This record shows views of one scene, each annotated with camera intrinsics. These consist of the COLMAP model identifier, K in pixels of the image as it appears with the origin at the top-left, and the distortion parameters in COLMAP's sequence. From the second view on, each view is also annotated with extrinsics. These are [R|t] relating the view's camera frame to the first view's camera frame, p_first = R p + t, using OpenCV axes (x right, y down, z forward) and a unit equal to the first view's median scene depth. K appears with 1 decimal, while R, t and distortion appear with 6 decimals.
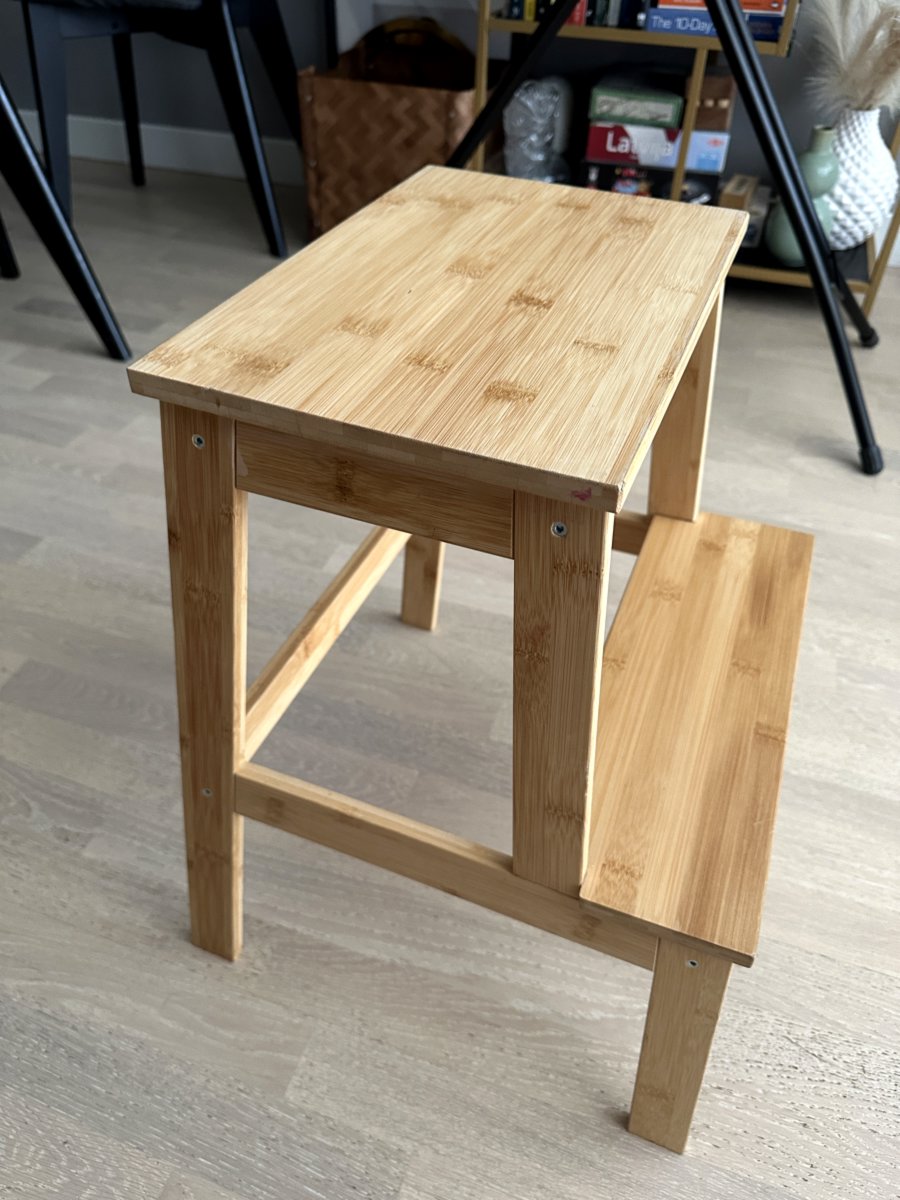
lens RADIAL K [[868.4, 0, 445.4], [0, 868.4, 614.3], [0, 0, 1]] dist [0.005914, -0.021460]
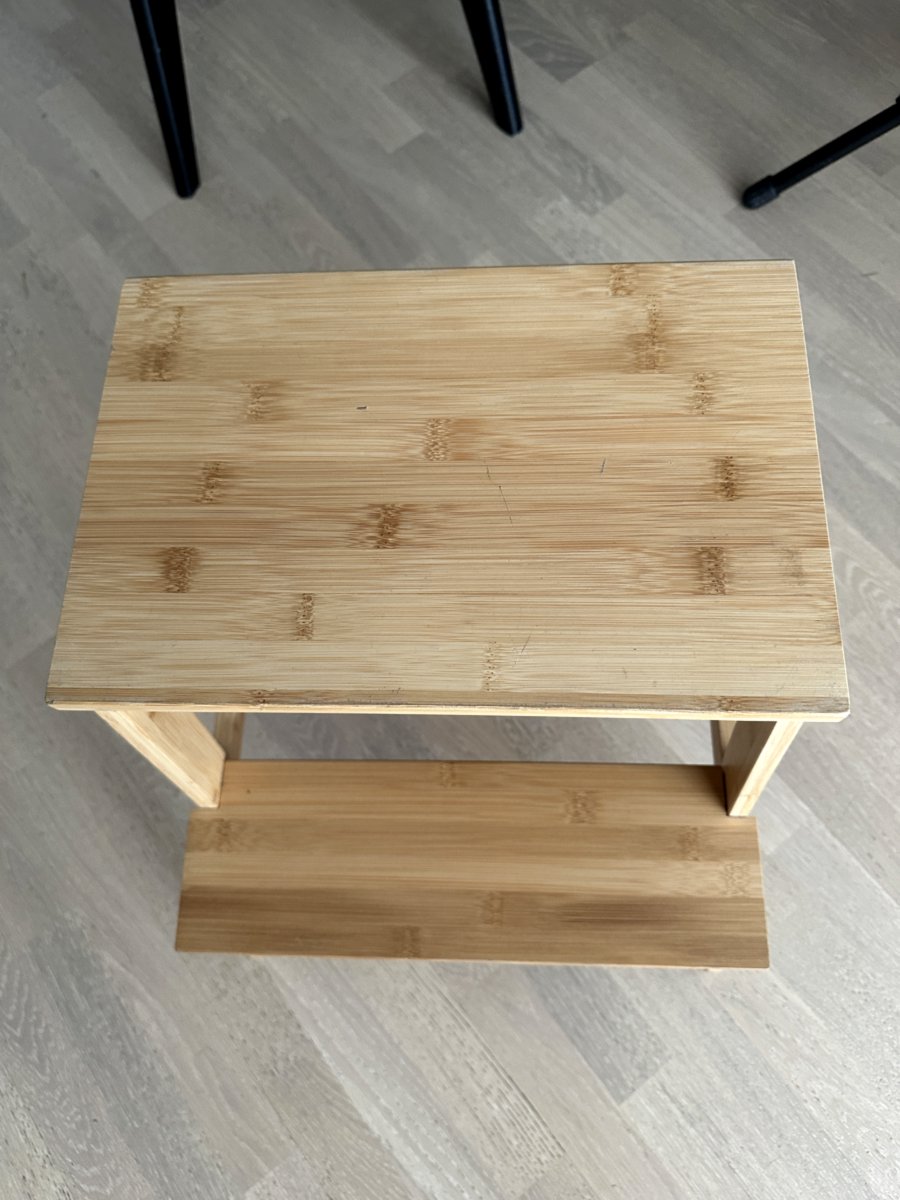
lens RADIAL K [[868.4, 0, 460.7], [0, 868.4, 606.2], [0, 0, 1]] dist [0.005914, -0.021460]
pose [[0.348334, 0.870292, -0.348217, 0.400041], [-0.573813, 0.491721, 0.654942, -0.746832], [0.741217, -0.028327, 0.670668, 0.366585]]
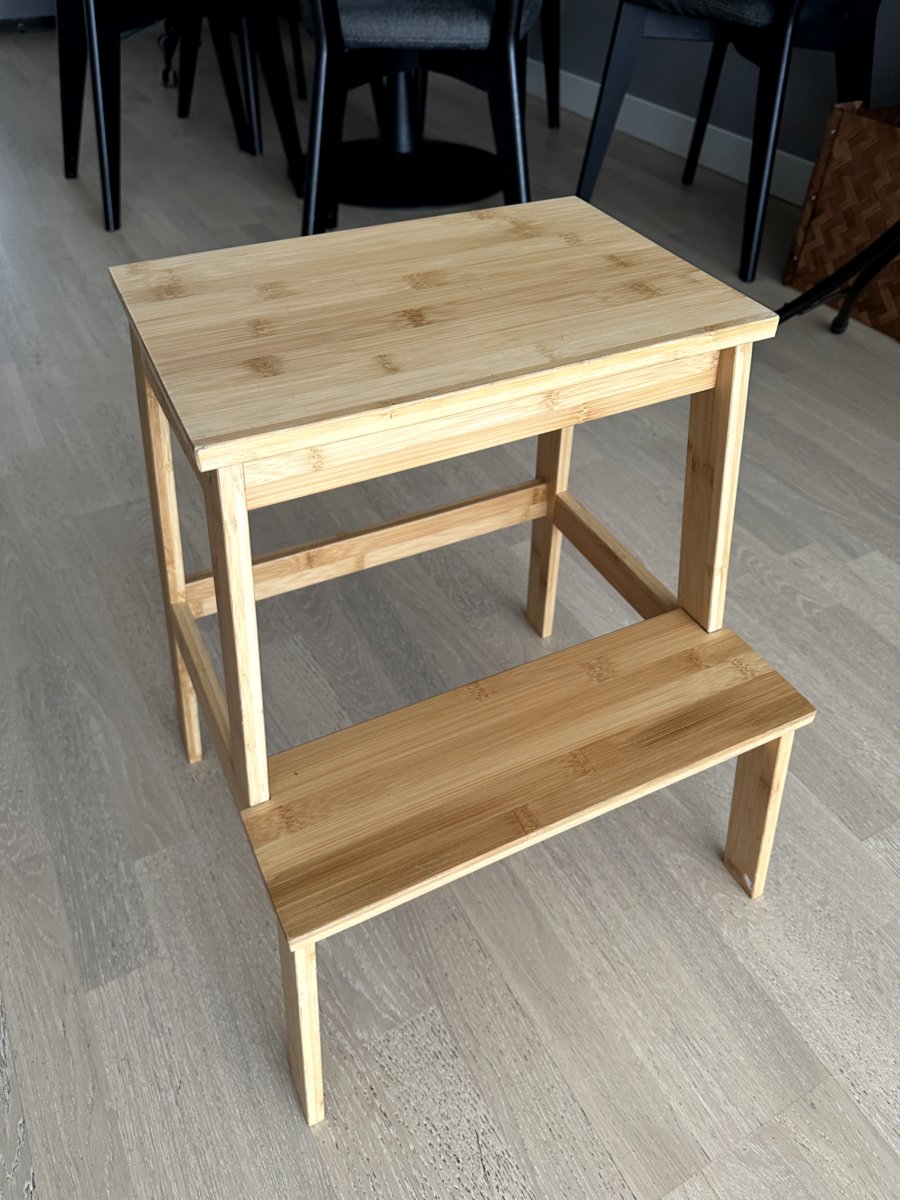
lens RADIAL K [[868.4, 0, 449.6], [0, 868.4, 608.9], [0, 0, 1]] dist [0.005914, -0.021460]
pose [[0.741352, 0.452953, -0.495208, 0.673515], [-0.455500, 0.881504, 0.124380, -0.150779], [0.492866, 0.133358, 0.859825, 0.094695]]
